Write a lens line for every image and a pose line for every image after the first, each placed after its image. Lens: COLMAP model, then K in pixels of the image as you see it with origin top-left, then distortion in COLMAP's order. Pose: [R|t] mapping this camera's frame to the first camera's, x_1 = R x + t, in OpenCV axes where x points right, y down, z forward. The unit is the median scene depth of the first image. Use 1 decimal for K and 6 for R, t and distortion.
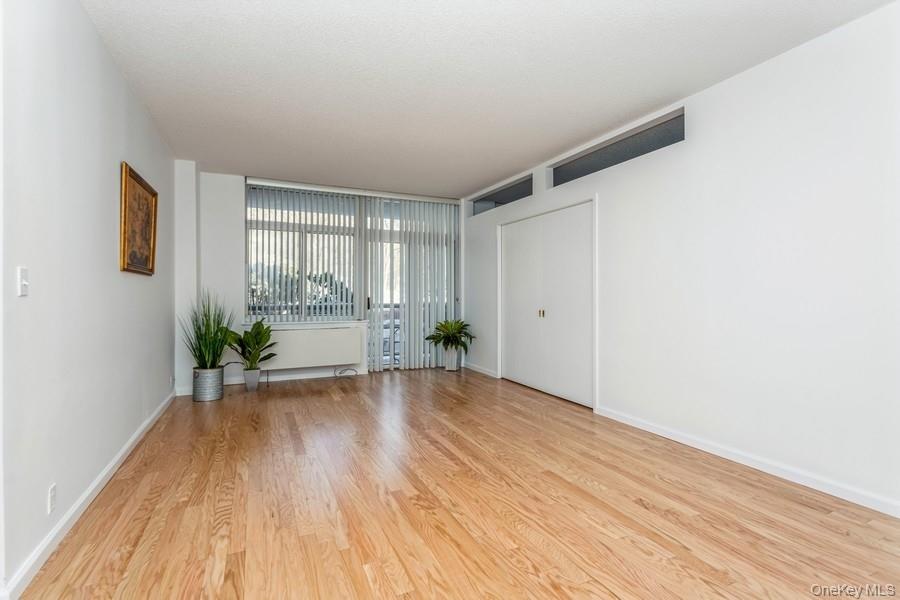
lens RADIAL K [[425.9, 0, 453.8], [0, 425.9, 295.9], [0, 0, 1]] dist [0.002791, 0.001426]
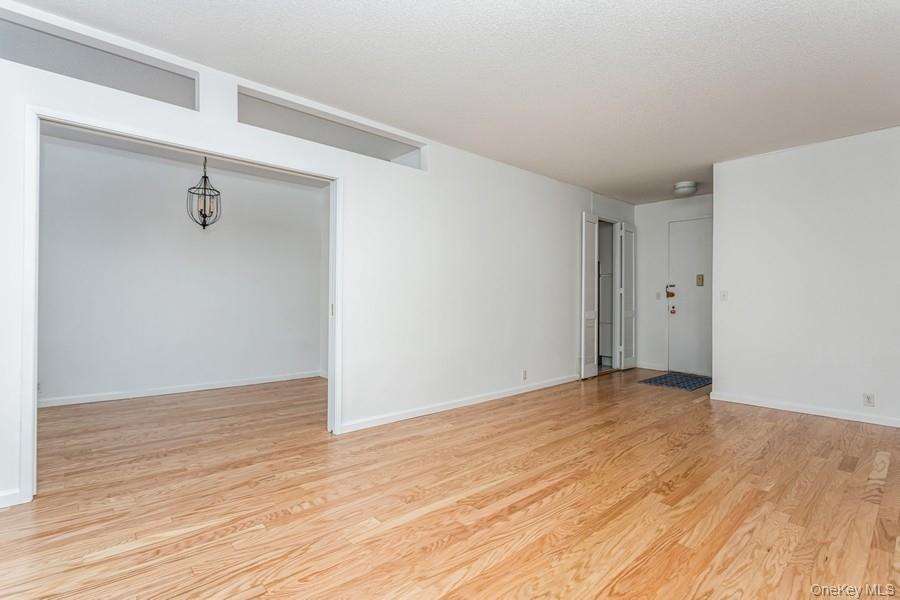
lens RADIAL K [[425.9, 0, 446.5], [0, 425.9, 295.4], [0, 0, 1]] dist [0.002791, 0.001426]
pose [[-0.288416, 0.003601, 0.957498, -0.705059], [-0.009859, 0.999929, -0.006731, 0.004249], [-0.957454, -0.011381, -0.288360, 1.361124]]
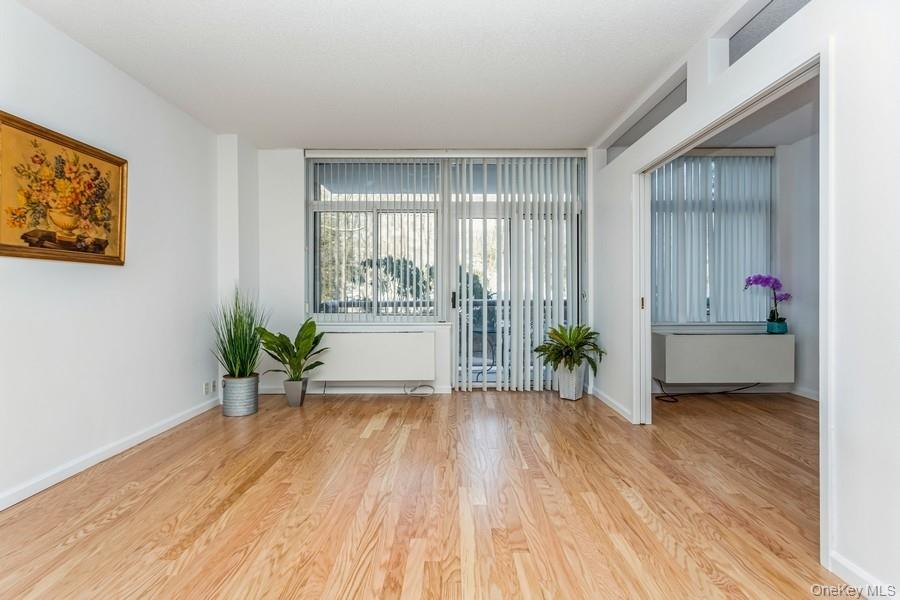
lens RADIAL K [[425.9, 0, 450.4], [0, 425.9, 293.6], [0, 0, 1]] dist [0.002791, 0.001426]
pose [[0.905086, -0.000918, -0.425228, 0.231738], [0.002816, 0.999989, 0.003835, 0.006610], [0.425220, -0.004669, 0.905078, 0.611287]]
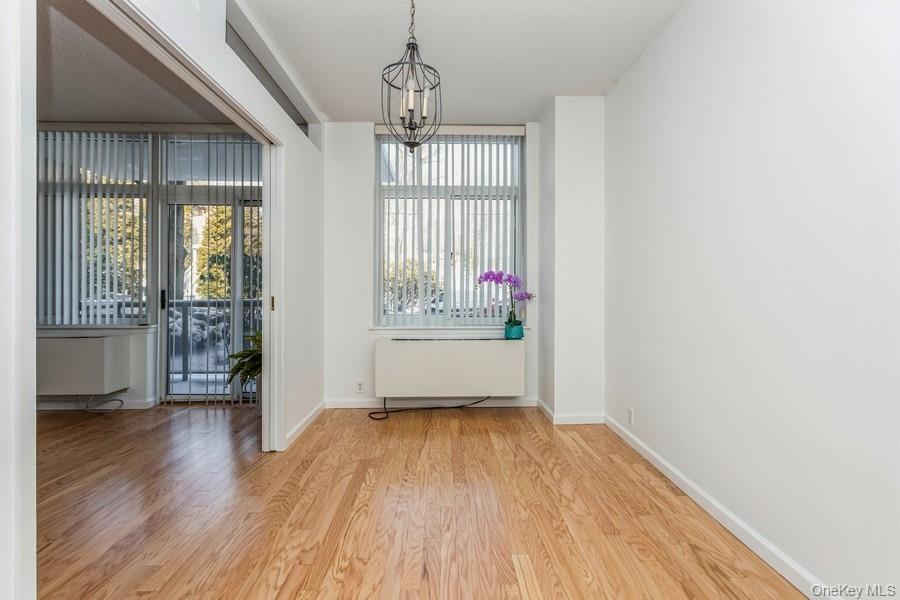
lens RADIAL K [[425.9, 0, 449.7], [0, 425.9, 292.2], [0, 0, 1]] dist [0.002791, 0.001426]
pose [[0.913859, 0.002180, -0.406026, 0.929509], [-0.000002, 0.999986, 0.005366, 0.006817], [0.406031, -0.004903, 0.913846, 1.149283]]
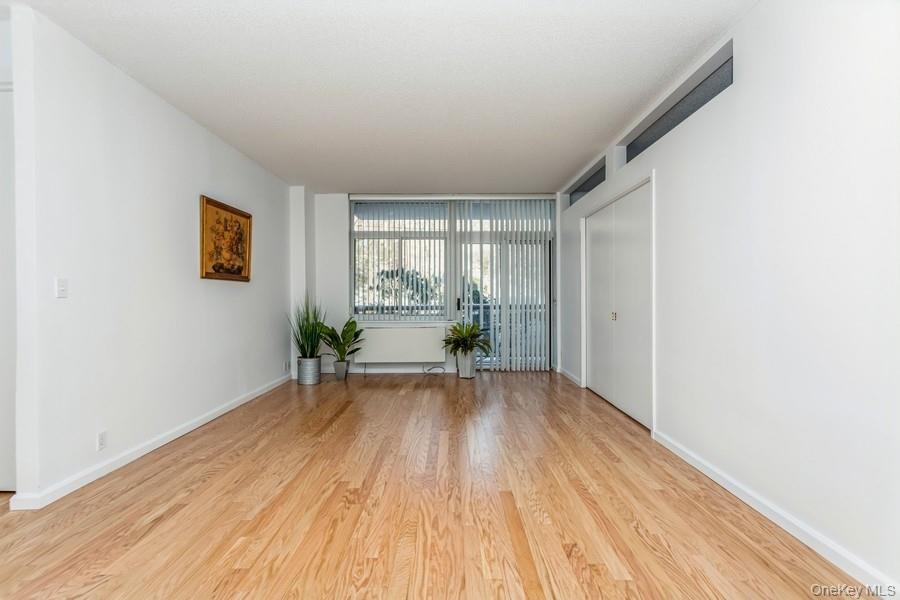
lens RADIAL K [[425.9, 0, 451.2], [0, 425.9, 298.2], [0, 0, 1]] dist [0.002791, 0.001426]
pose [[0.906550, -0.004014, -0.422079, 0.427569], [0.004933, 0.999987, 0.001085, 0.004100], [0.422069, -0.003066, 0.906558, 0.123383]]
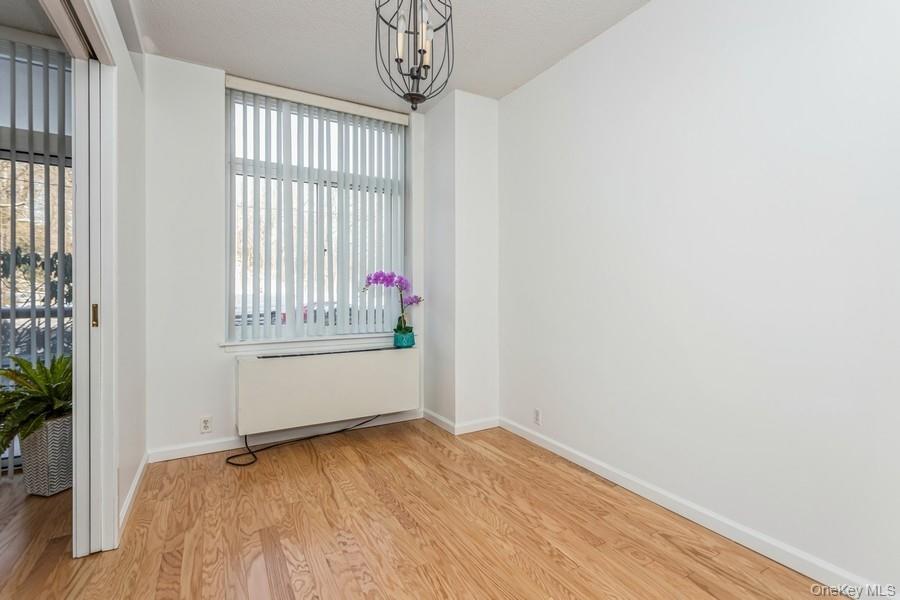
lens RADIAL K [[425.9, 0, 450.1], [0, 425.9, 294.1], [0, 0, 1]] dist [0.002791, 0.001426]
pose [[0.997249, -0.000842, 0.074125, 0.642146], [0.000610, 0.999995, 0.003139, 0.006287], [-0.074127, -0.003085, 0.997244, 1.225907]]
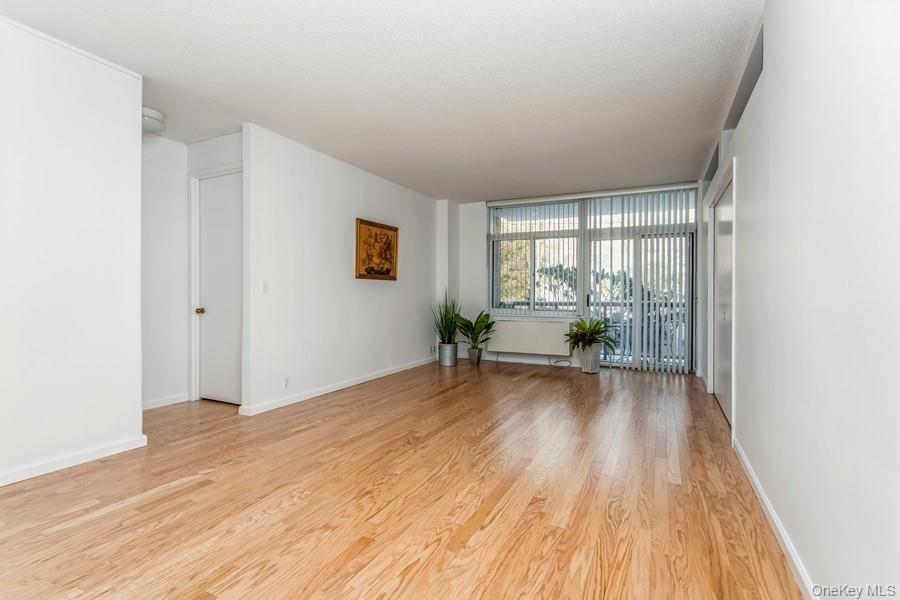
lens RADIAL K [[425.9, 0, 449.8], [0, 425.9, 297.8], [0, 0, 1]] dist [0.002791, 0.001426]
pose [[0.624707, 0.009333, -0.780804, 0.798134], [-0.003443, 0.999952, 0.009197, 0.004872], [0.780852, -0.003057, 0.624709, 0.165605]]
